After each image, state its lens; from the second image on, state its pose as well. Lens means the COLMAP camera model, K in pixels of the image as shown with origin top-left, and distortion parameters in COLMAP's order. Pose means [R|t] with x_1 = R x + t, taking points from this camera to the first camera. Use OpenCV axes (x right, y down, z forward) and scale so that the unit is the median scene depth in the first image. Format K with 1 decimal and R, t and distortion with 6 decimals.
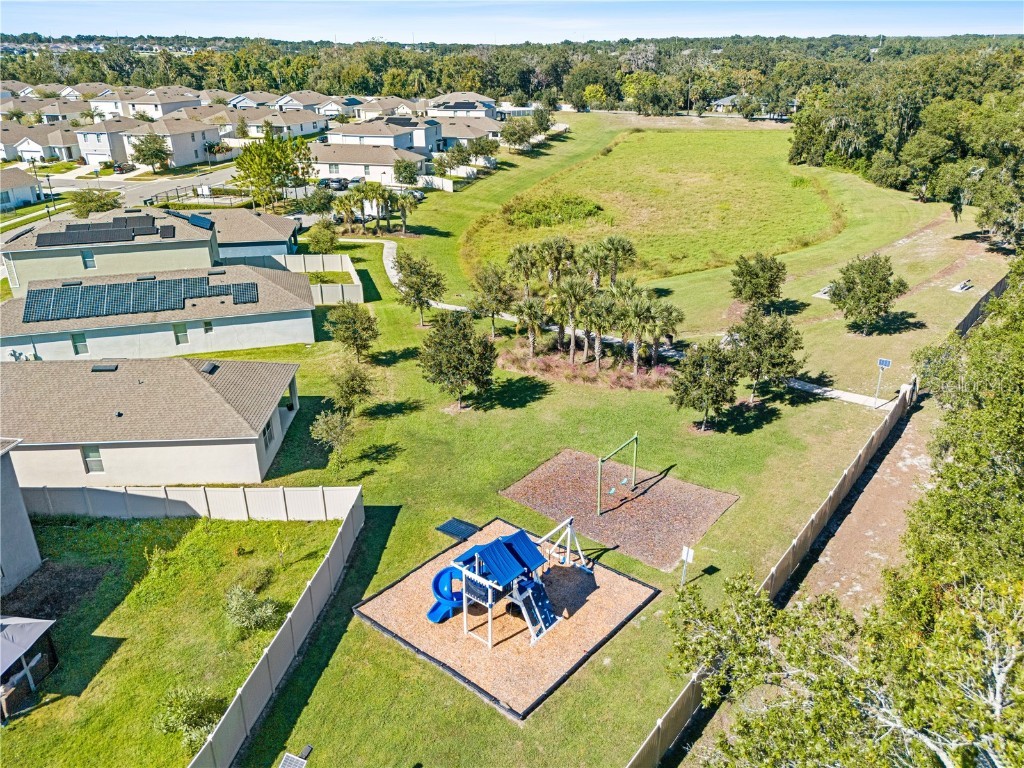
lens RADIAL K [[766.6, 0, 512.0], [0, 766.6, 384.0], [0, 0, 1]] dist [0.063579, -0.056358]
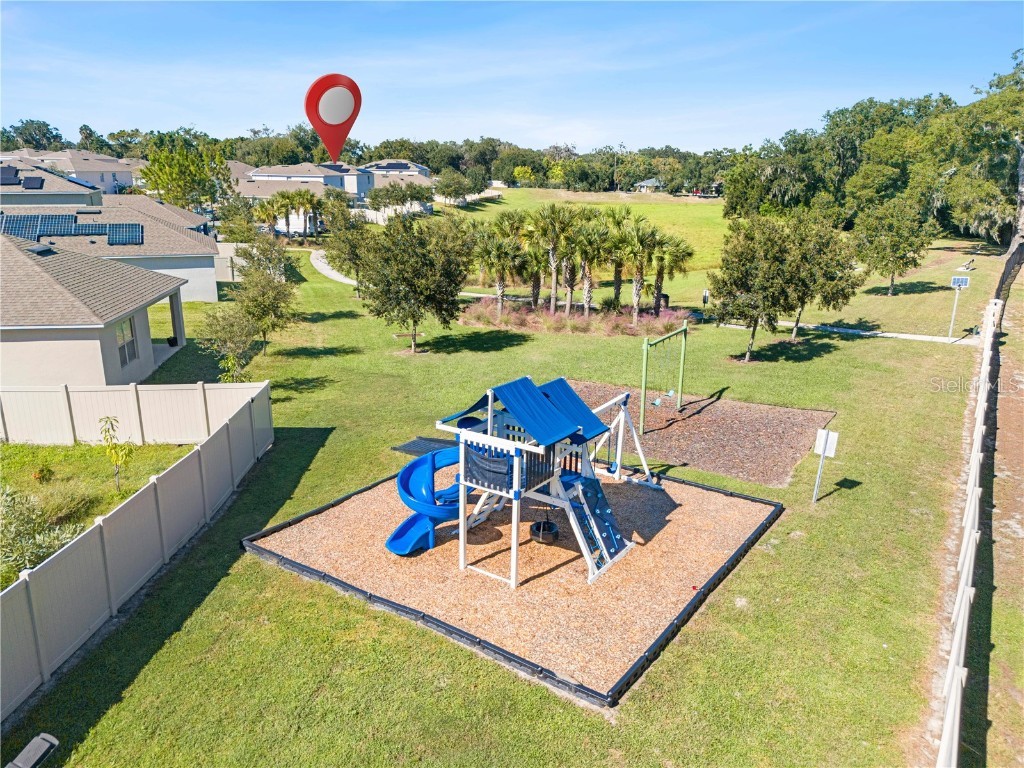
lens RADIAL K [[746.1, 0, 512.0], [0, 746.1, 384.0], [0, 0, 1]] dist [0.057574, -0.048741]
pose [[0.995069, -0.005313, 0.099043, -0.051292], [0.018121, 0.991496, -0.128869, 0.178367], [-0.097516, 0.130028, 0.986703, 0.321947]]
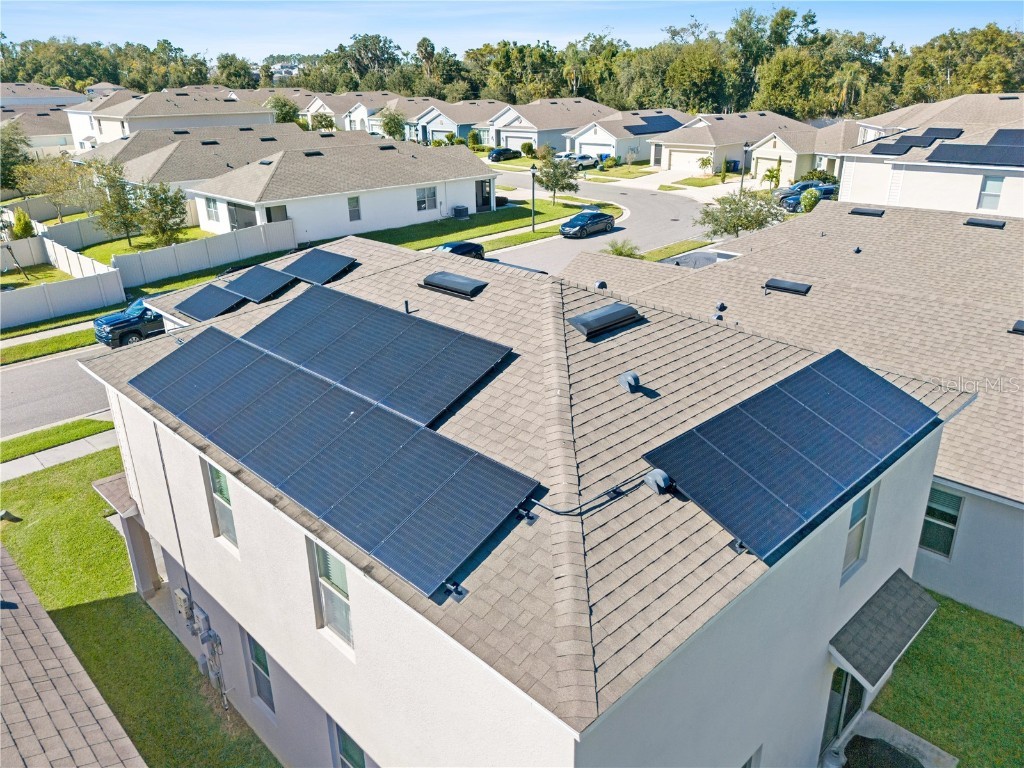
lens RADIAL K [[746.1, 0, 512.0], [0, 746.1, 384.0], [0, 0, 1]] dist [0.057574, -0.048741]
pose [[0.868167, 0.183653, -0.461040, -0.348568], [-0.192622, 0.980873, 0.028006, -1.226818], [0.457365, 0.064493, 0.886937, 3.365518]]
